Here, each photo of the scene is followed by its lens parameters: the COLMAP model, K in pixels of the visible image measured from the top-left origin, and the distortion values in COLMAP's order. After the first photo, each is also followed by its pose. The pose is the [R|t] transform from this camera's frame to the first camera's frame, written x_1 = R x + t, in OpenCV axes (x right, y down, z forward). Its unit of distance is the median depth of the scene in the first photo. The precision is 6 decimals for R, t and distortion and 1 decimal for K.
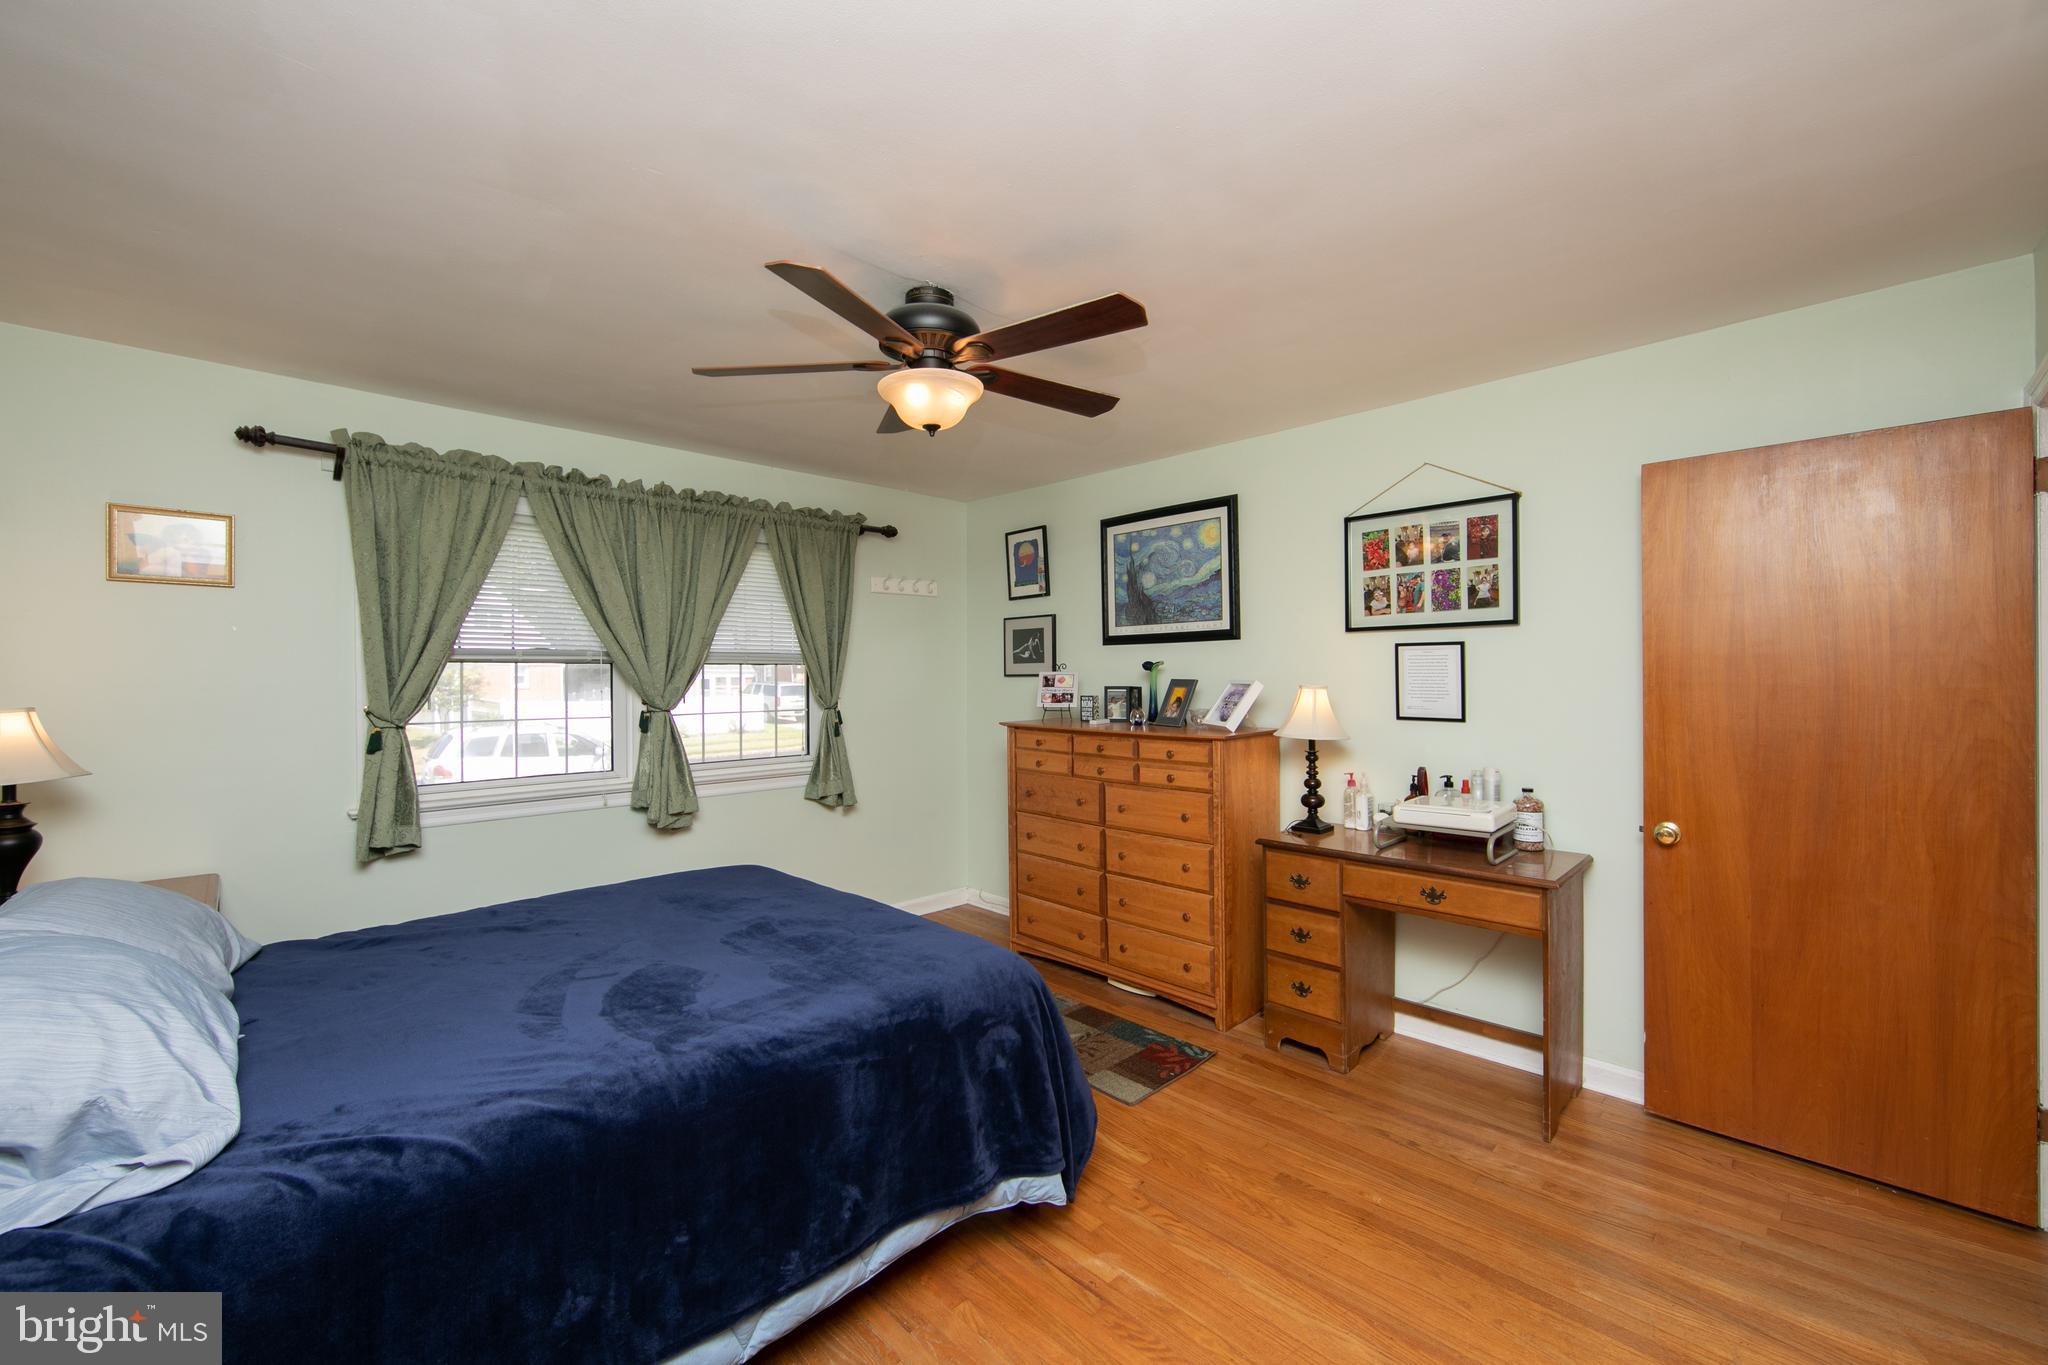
lens RADIAL K [[801.4, 0, 1017.4], [0, 801.4, 677.8], [0, 0, 1]] dist [-0.010971, 0.000151]
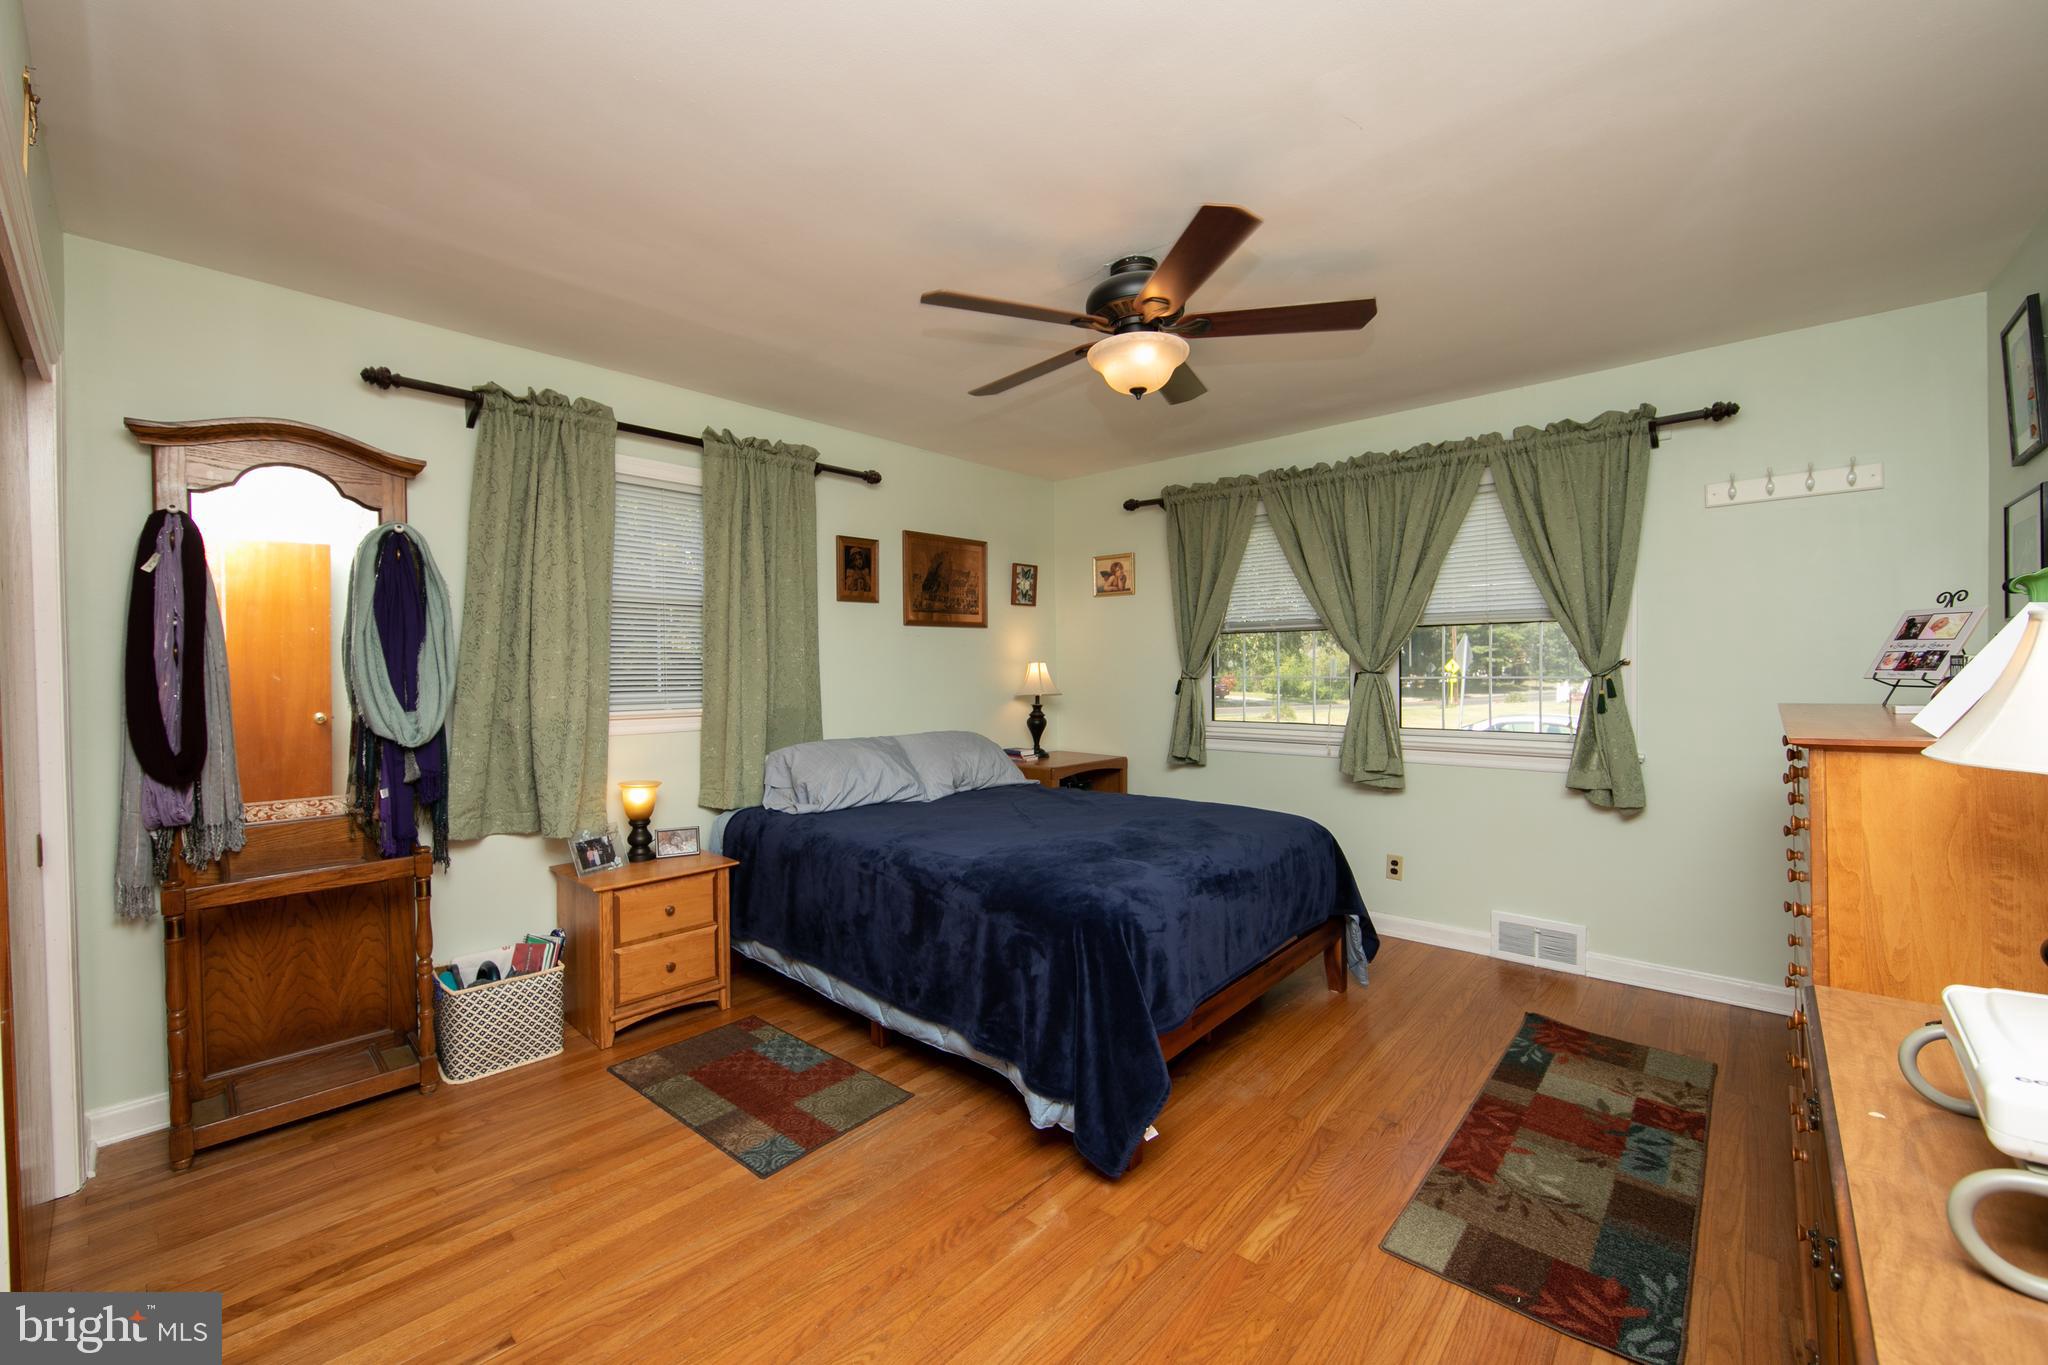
lens RADIAL K [[801.4, 0, 1017.4], [0, 801.4, 677.8], [0, 0, 1]] dist [-0.010971, 0.000151]
pose [[0.077395, 0.020916, -0.996781, 0.607383], [0.007666, 0.999738, 0.021574, 0.024314], [0.996971, -0.009311, 0.077215, 0.497203]]
